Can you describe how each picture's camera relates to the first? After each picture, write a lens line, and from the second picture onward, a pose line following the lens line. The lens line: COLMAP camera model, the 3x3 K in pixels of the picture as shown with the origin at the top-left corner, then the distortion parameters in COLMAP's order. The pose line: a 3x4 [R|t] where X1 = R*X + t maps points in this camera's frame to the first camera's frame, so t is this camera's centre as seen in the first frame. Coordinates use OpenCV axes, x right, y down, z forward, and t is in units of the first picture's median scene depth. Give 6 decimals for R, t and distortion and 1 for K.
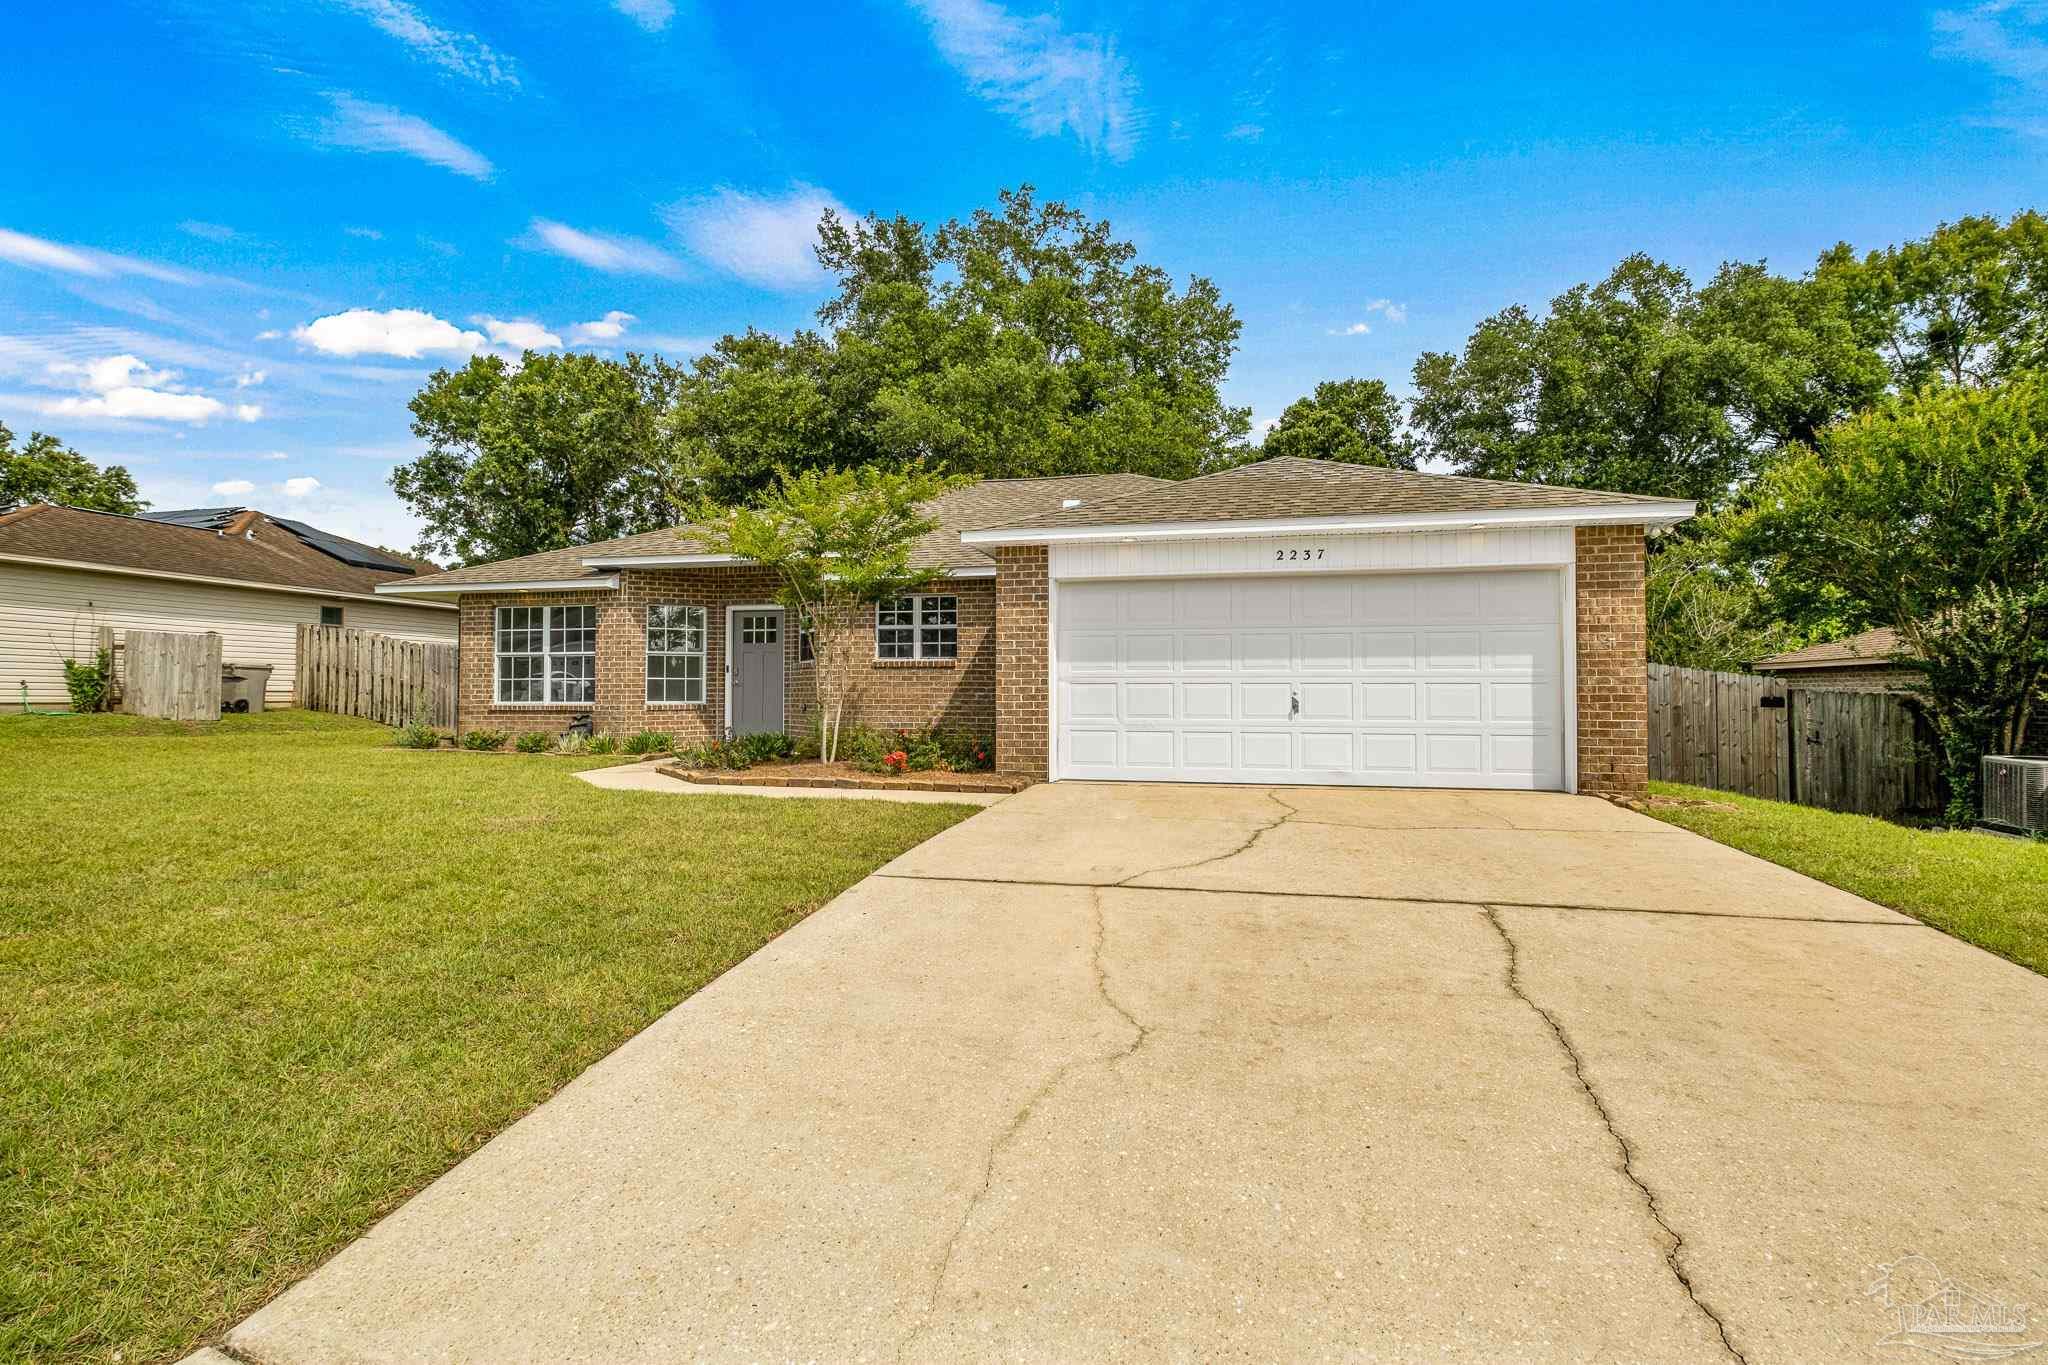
lens RADIAL K [[971.0, 0, 1024.0], [0, 971.0, 682.5], [0, 0, 1]] dist [-0.003232, -0.000586]
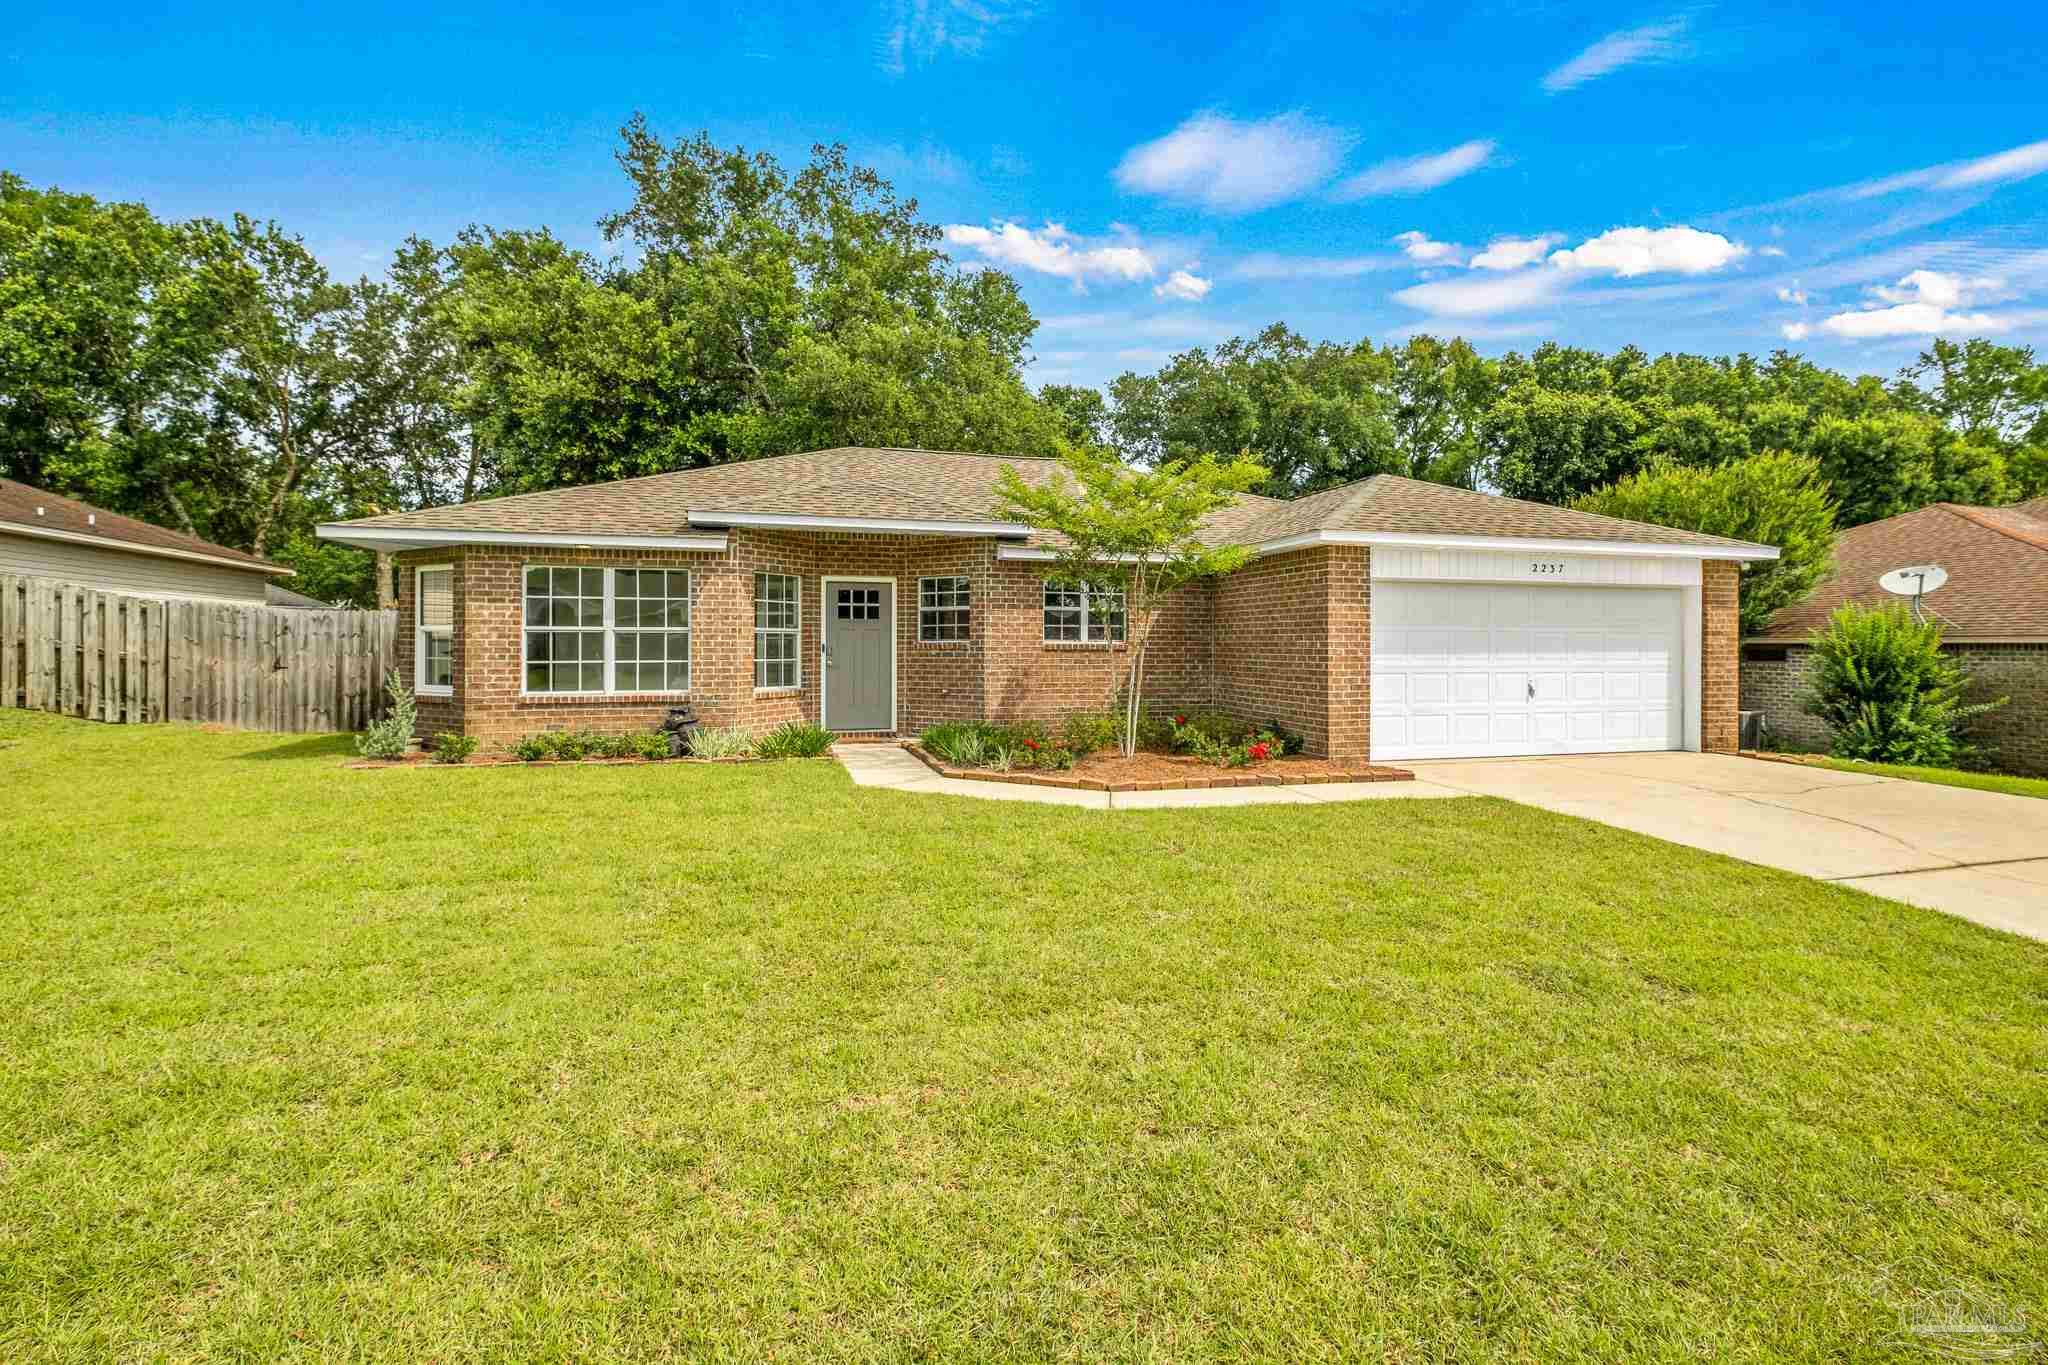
lens RADIAL K [[888.6, 0, 1022.0], [0, 888.6, 661.4], [0, 0, 1]] dist [-0.003032, -0.000472]
pose [[0.876149, -0.006274, 0.481999, -0.562787], [-0.007544, 0.999614, 0.026726, -0.026219], [-0.481981, -0.027052, 0.875764, 0.224771]]
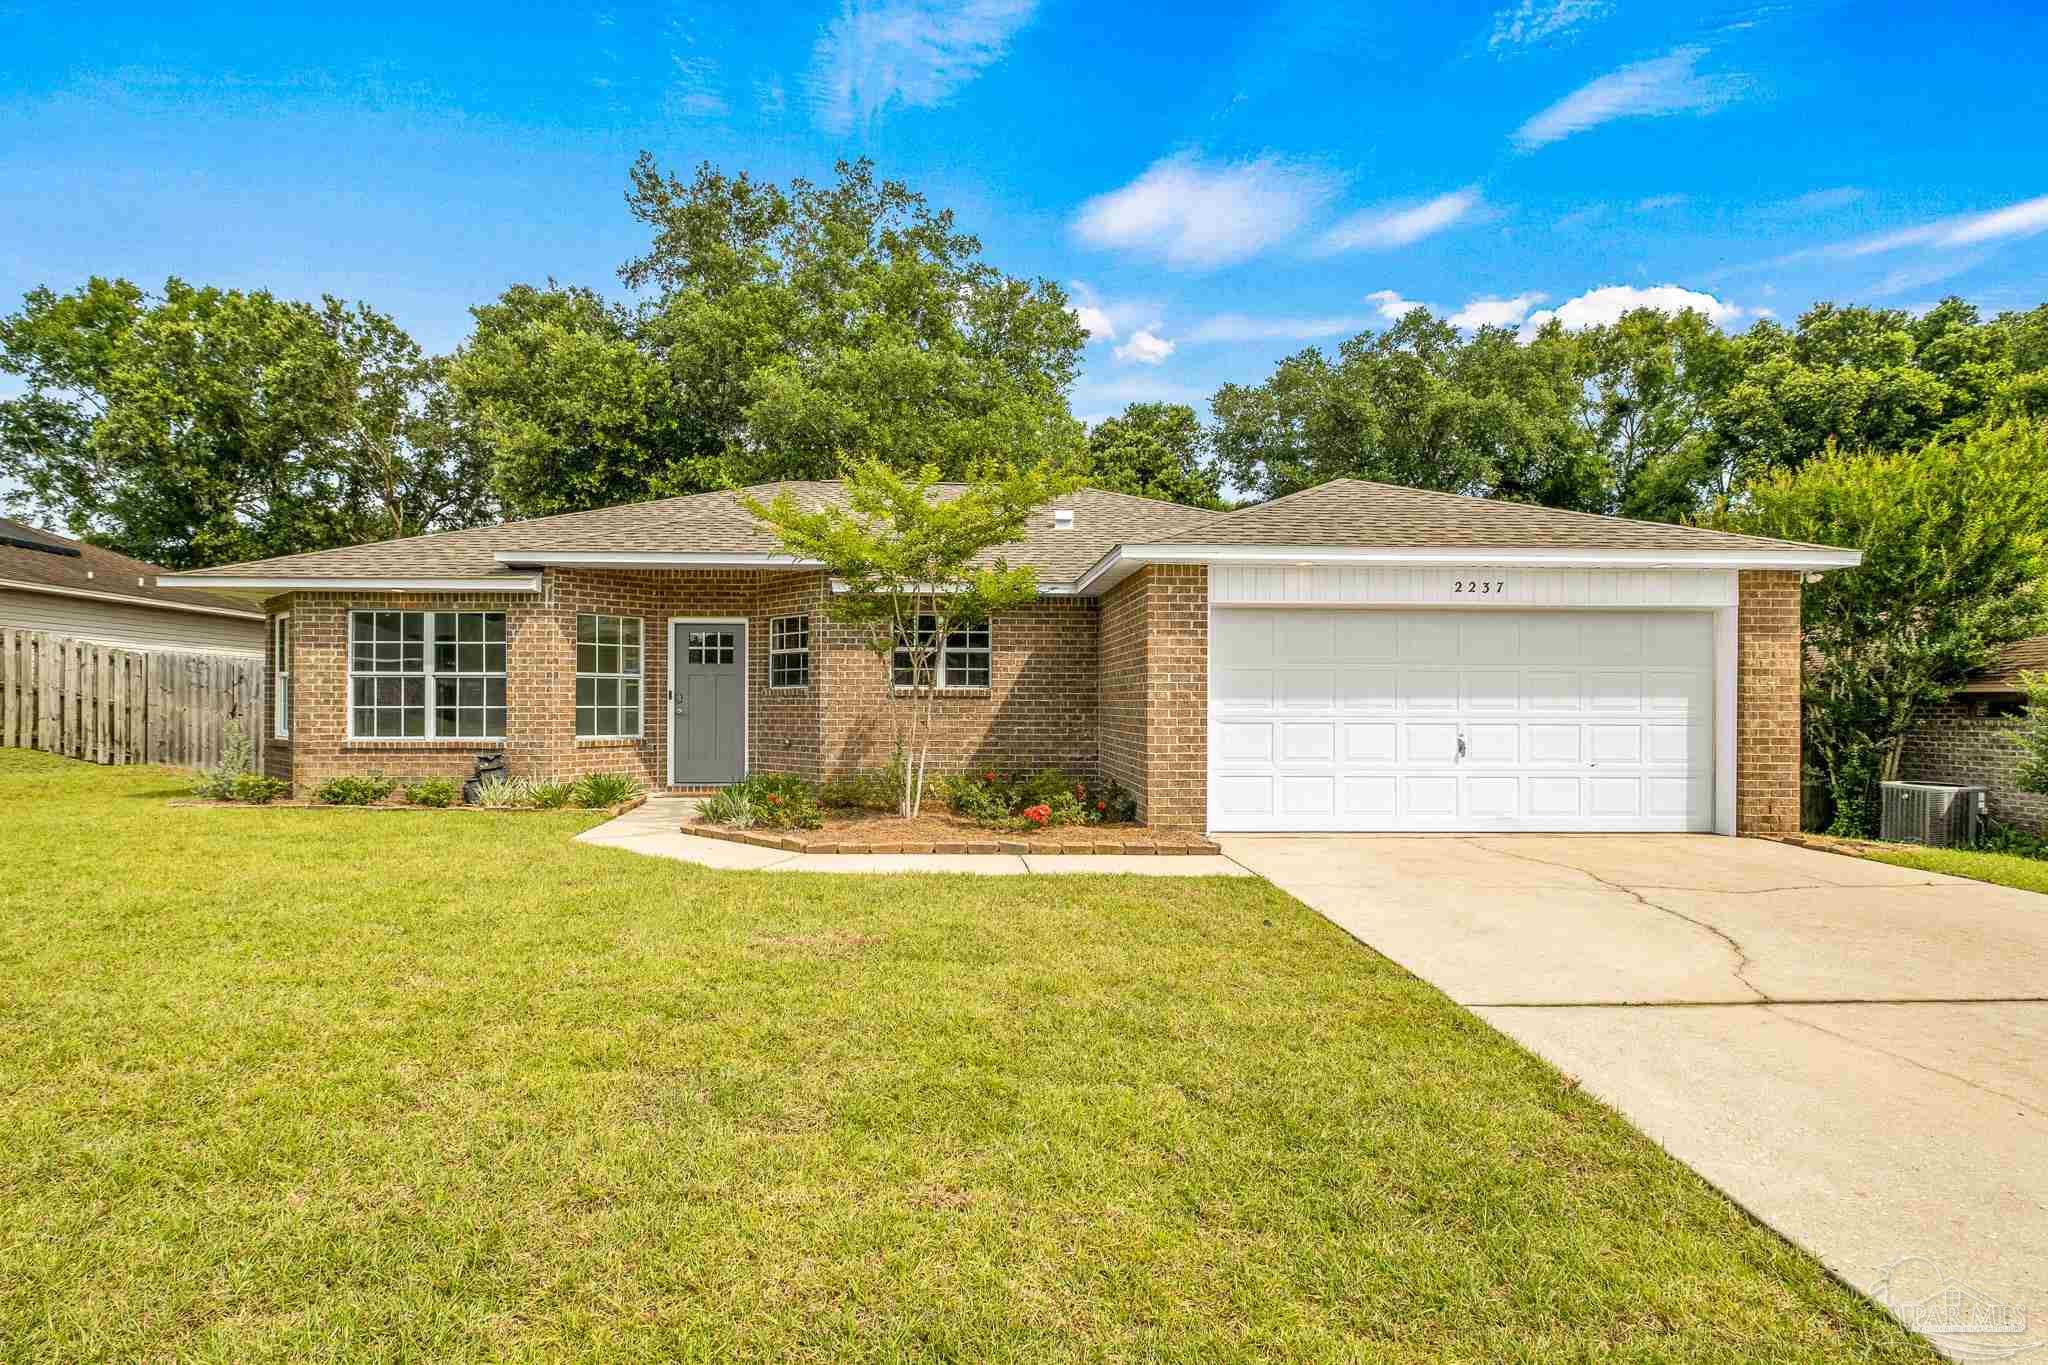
lens RADIAL K [[978.4, 0, 978.7], [0, 978.4, 718.1], [0, 0, 1]] dist [-0.002052, 0.000204]
pose [[0.964088, -0.000012, 0.265583, -0.288344], [-0.006564, 0.999693, 0.023872, -0.016772], [-0.265501, -0.024758, 0.963793, 0.145929]]
